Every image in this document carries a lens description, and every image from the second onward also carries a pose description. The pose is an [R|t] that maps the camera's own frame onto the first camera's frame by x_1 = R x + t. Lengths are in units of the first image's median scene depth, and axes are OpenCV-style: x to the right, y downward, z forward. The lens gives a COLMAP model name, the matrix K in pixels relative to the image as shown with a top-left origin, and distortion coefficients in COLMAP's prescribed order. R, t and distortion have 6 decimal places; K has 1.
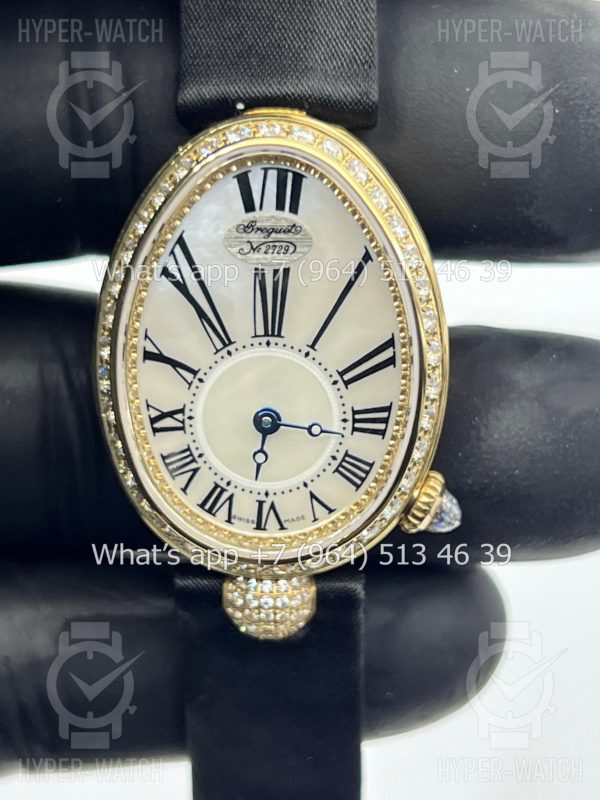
lens RADIAL K [[1834.9, 0, 300.0], [0, 1834.9, 400.0], [0, 0, 1]] dist [0.262767, -0.899042]
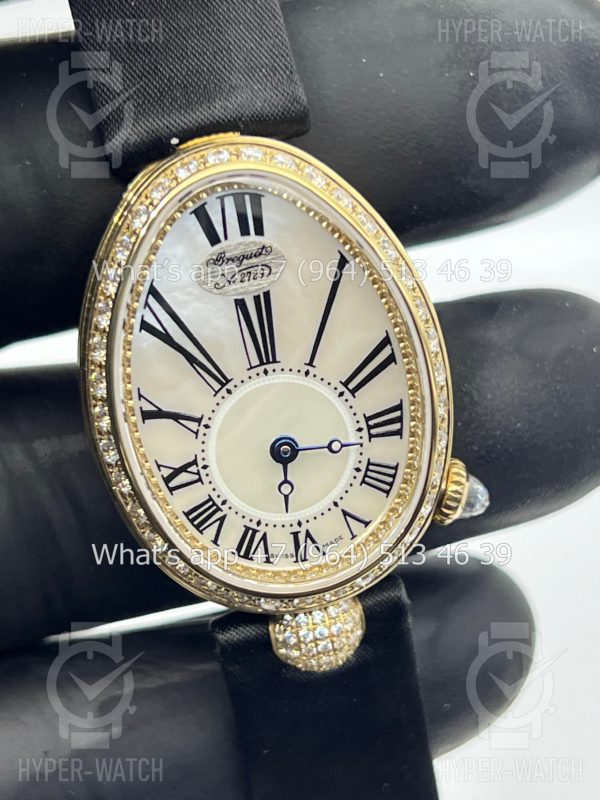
lens RADIAL K [[1834.9, 0, 300.0], [0, 1834.9, 400.0], [0, 0, 1]] dist [0.262767, -0.899042]
pose [[0.958577, -0.246306, 0.143053, -0.141186], [0.247957, 0.968749, 0.006446, -0.018185], [-0.140170, 0.029292, 0.989694, 0.041184]]
